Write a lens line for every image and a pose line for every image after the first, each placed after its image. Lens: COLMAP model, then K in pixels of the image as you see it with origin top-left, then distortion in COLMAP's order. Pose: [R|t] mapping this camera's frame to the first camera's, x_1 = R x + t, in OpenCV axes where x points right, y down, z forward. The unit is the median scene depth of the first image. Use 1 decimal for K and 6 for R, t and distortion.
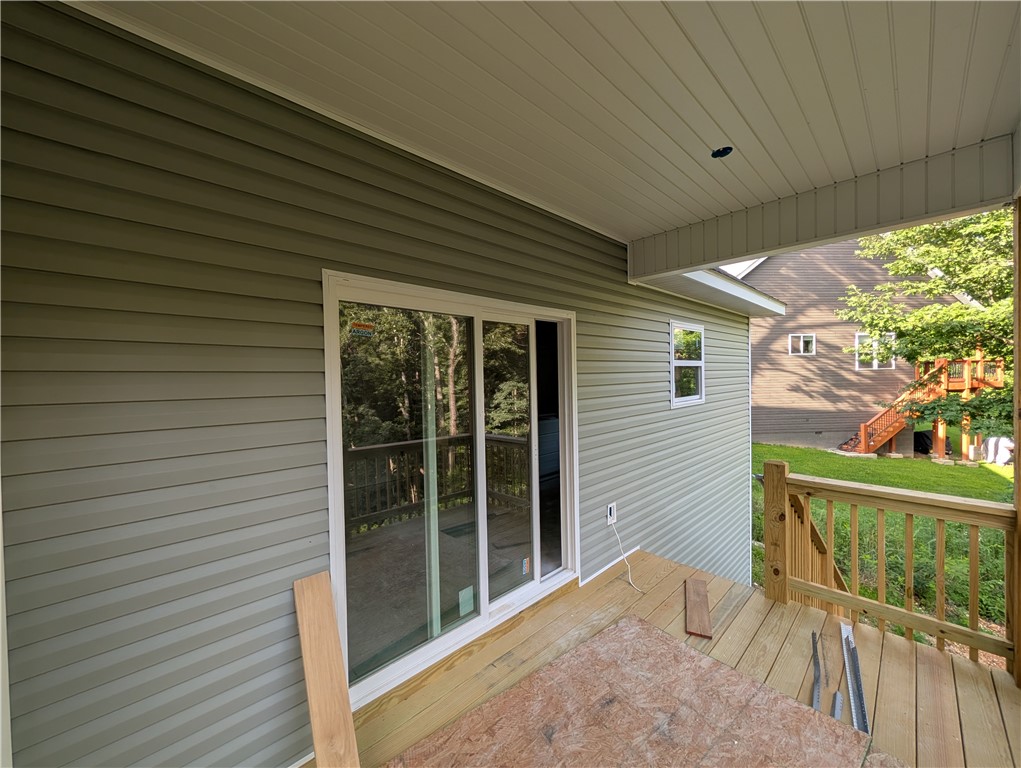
lens RADIAL K [[392.5, 0, 505.8], [0, 392.5, 383.6], [0, 0, 1]] dist [0.001153, -0.000064]
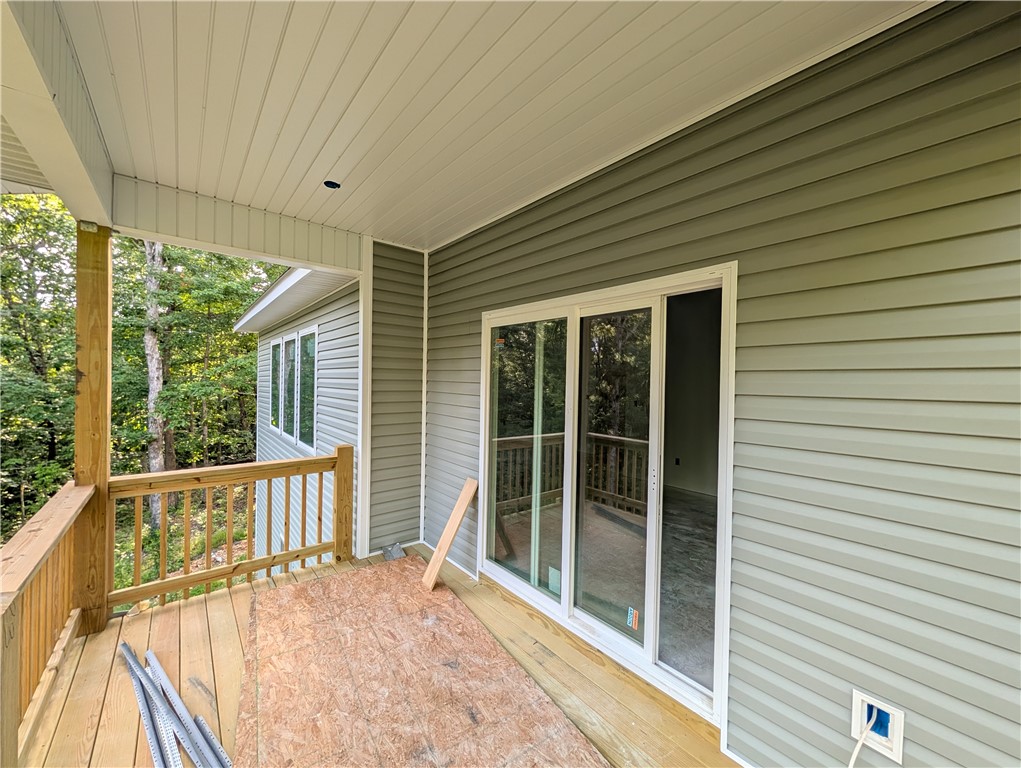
lens RADIAL K [[392.5, 0, 505.9], [0, 392.5, 381.7], [0, 0, 1]] dist [0.001153, -0.000064]
pose [[-0.068847, 0.032155, -0.997109, 0.993942], [-0.022854, 0.999167, 0.033799, -0.031907], [0.997365, 0.025114, -0.068055, 0.942199]]
